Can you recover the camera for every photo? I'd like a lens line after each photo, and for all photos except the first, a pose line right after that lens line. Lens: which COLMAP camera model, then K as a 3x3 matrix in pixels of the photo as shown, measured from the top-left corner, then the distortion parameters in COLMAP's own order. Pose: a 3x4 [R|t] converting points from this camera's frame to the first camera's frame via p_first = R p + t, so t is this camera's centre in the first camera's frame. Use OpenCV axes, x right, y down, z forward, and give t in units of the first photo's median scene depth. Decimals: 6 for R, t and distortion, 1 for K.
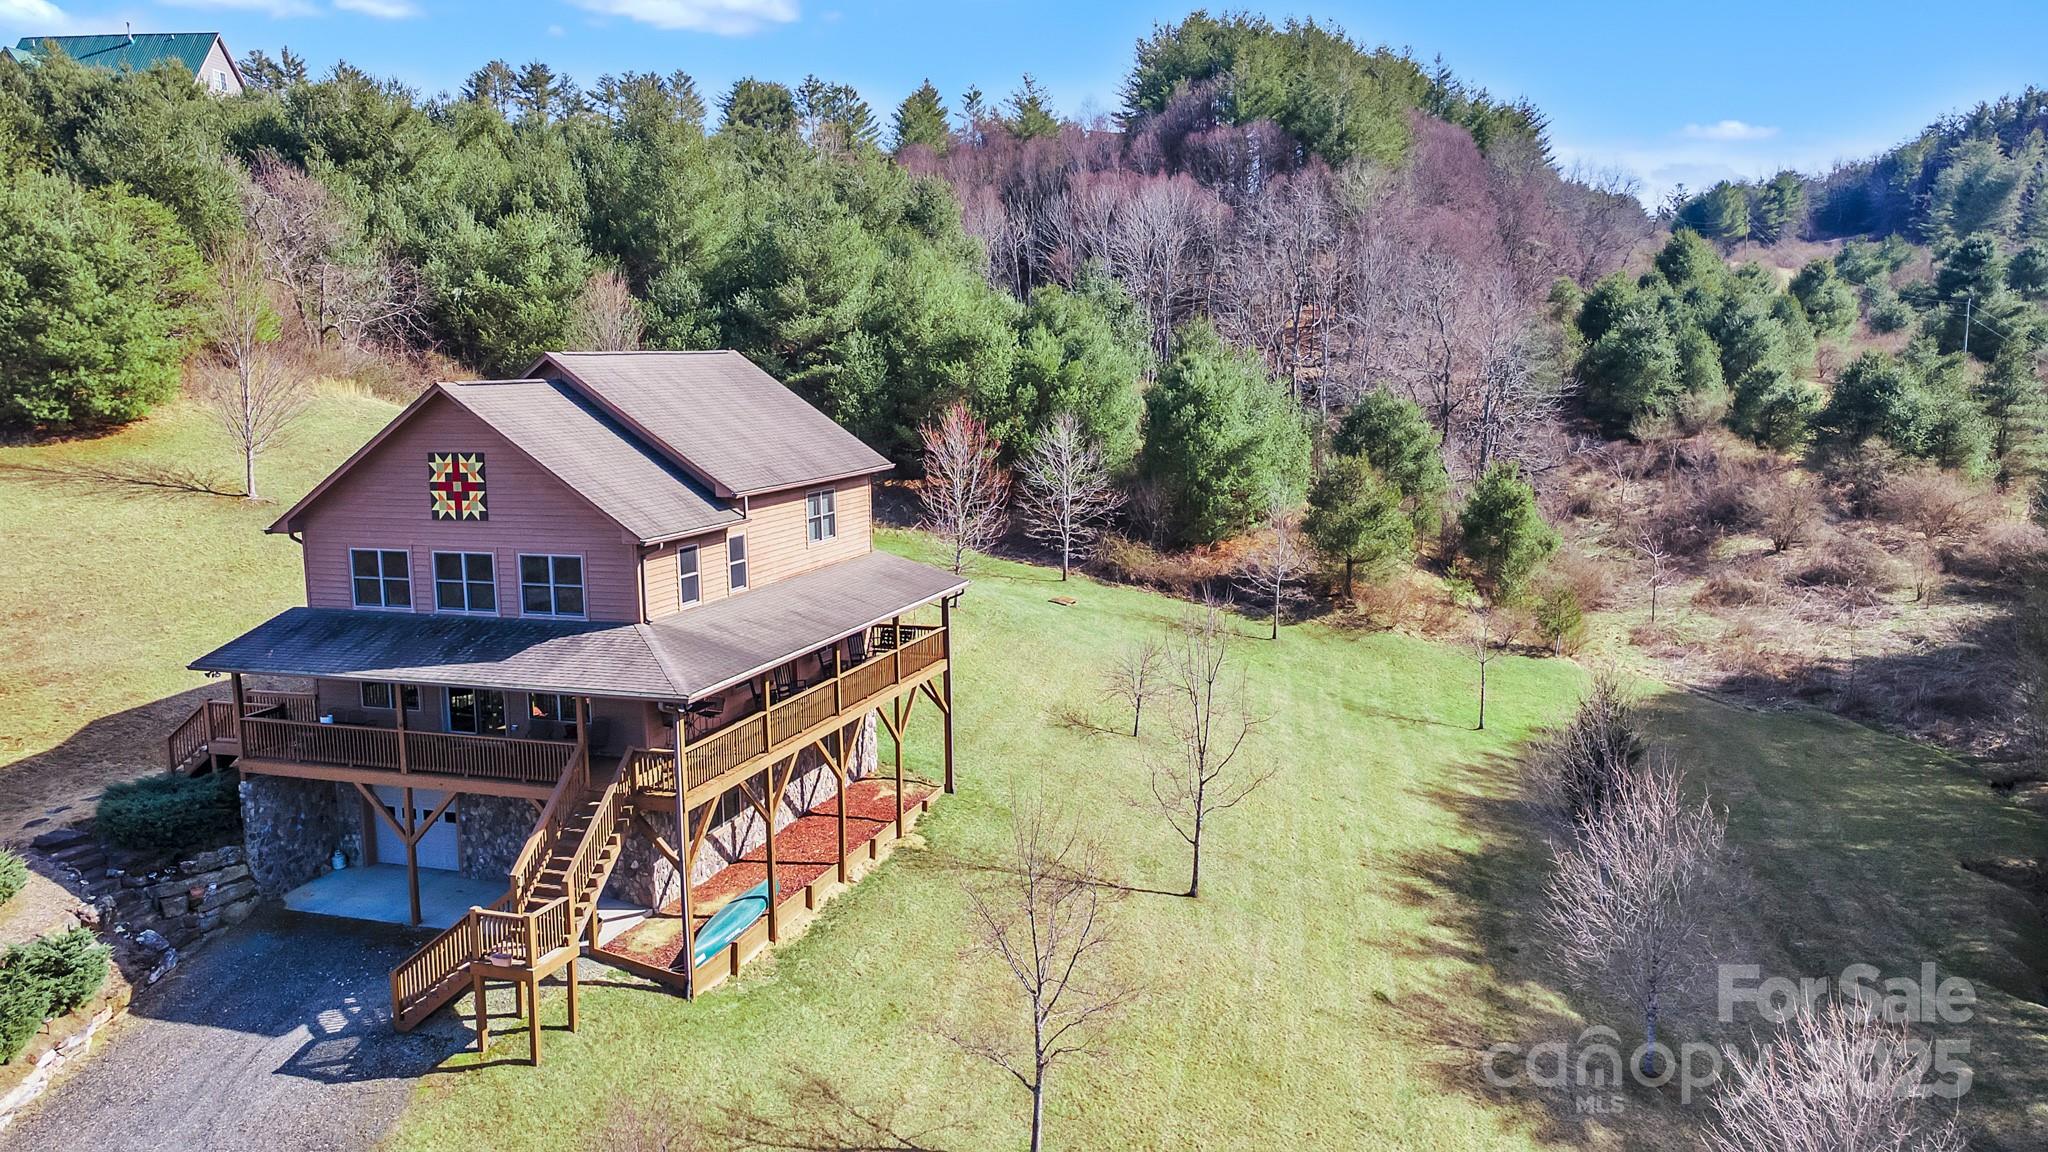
lens RADIAL K [[1514.6, 0, 1007.8], [0, 1514.6, 560.8], [0, 0, 1]] dist [0.038136, 0.002752]
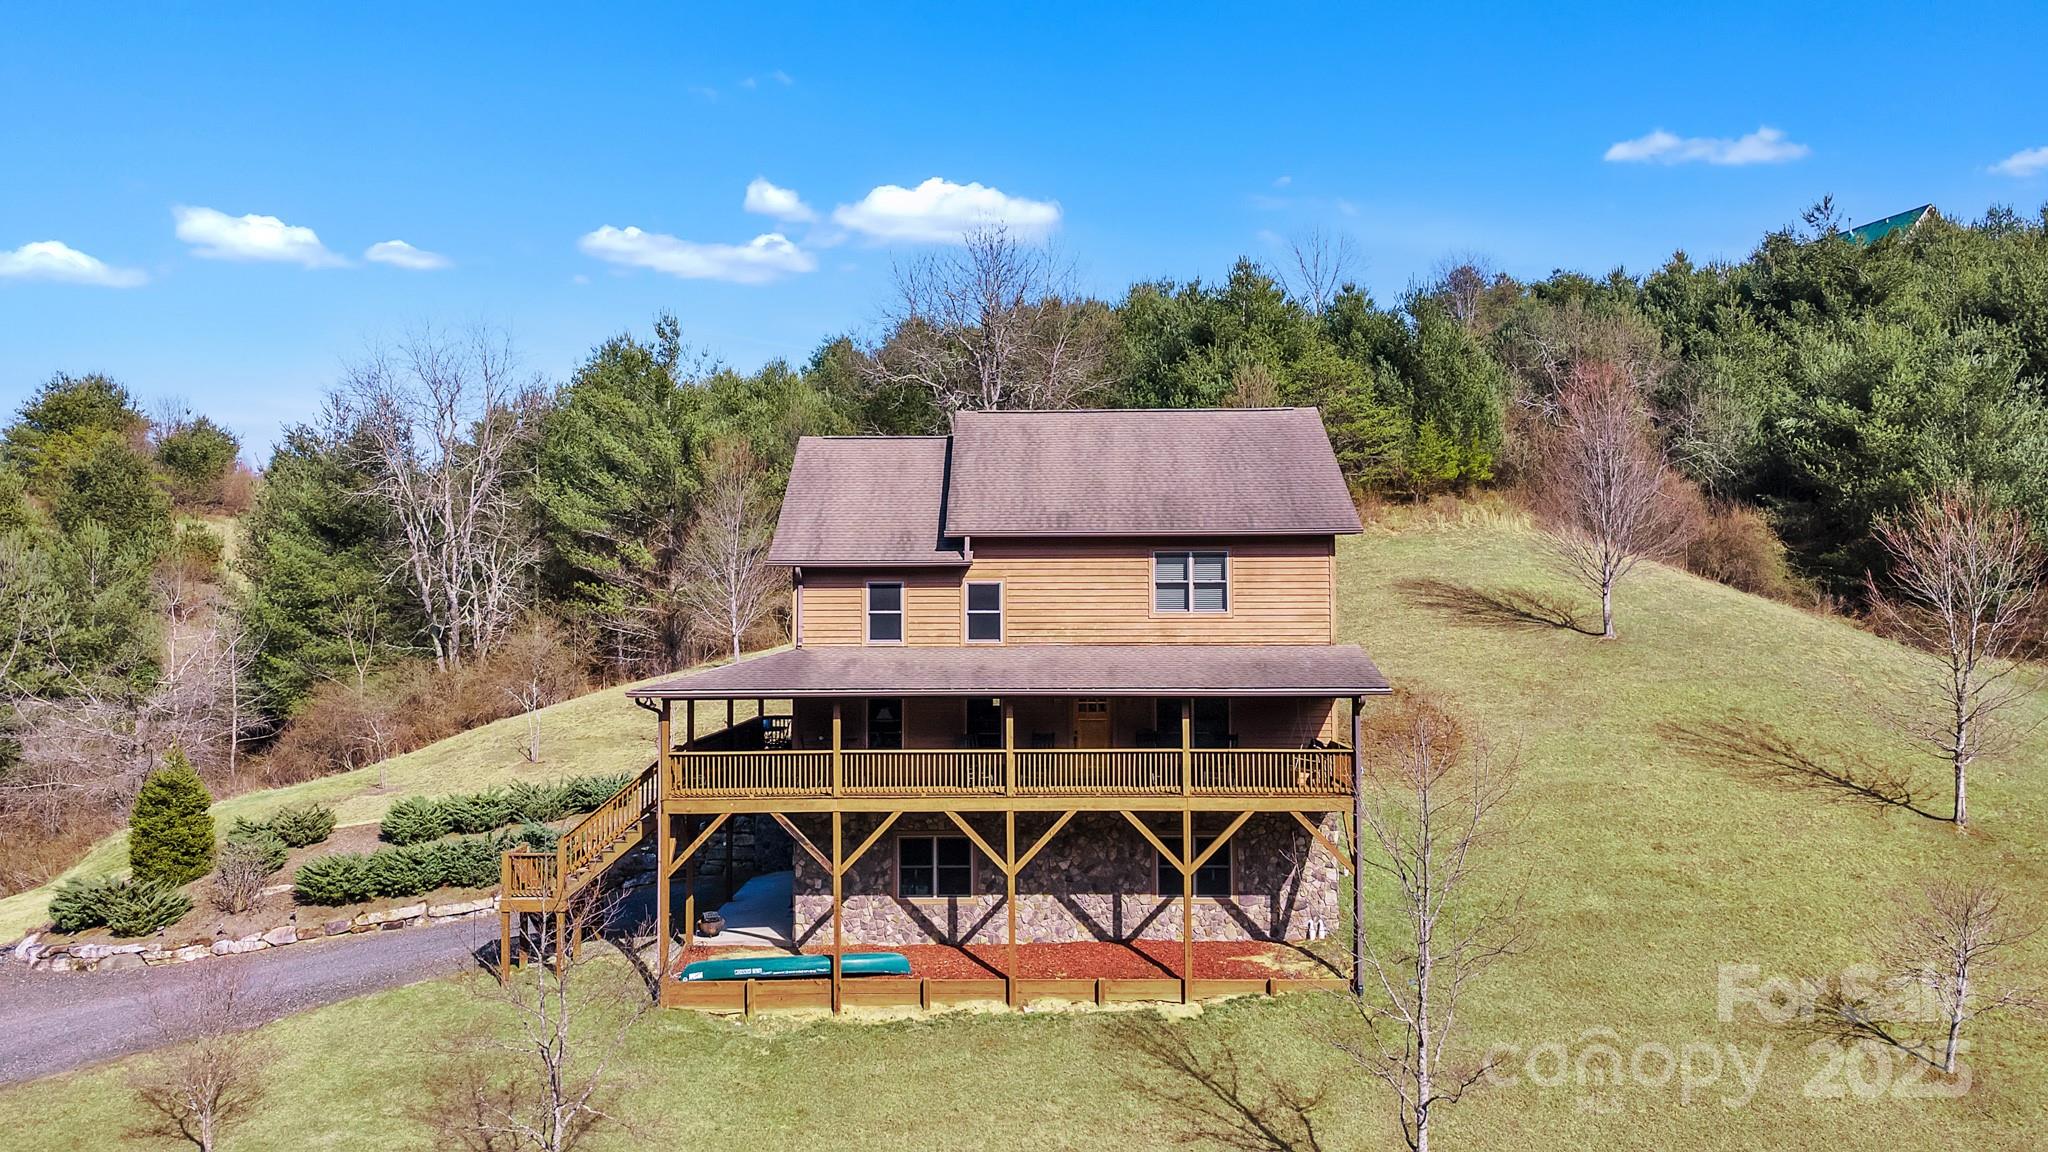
lens RADIAL K [[1516.9, 0, 1025.0], [0, 1516.9, 541.6], [0, 0, 1]] dist [-0.006390, 0.157930]
pose [[0.321274, -0.028495, -0.946558, 0.702295], [-0.131602, 0.988505, -0.074425, 0.024230], [0.937797, 0.148480, 0.313831, 0.741846]]
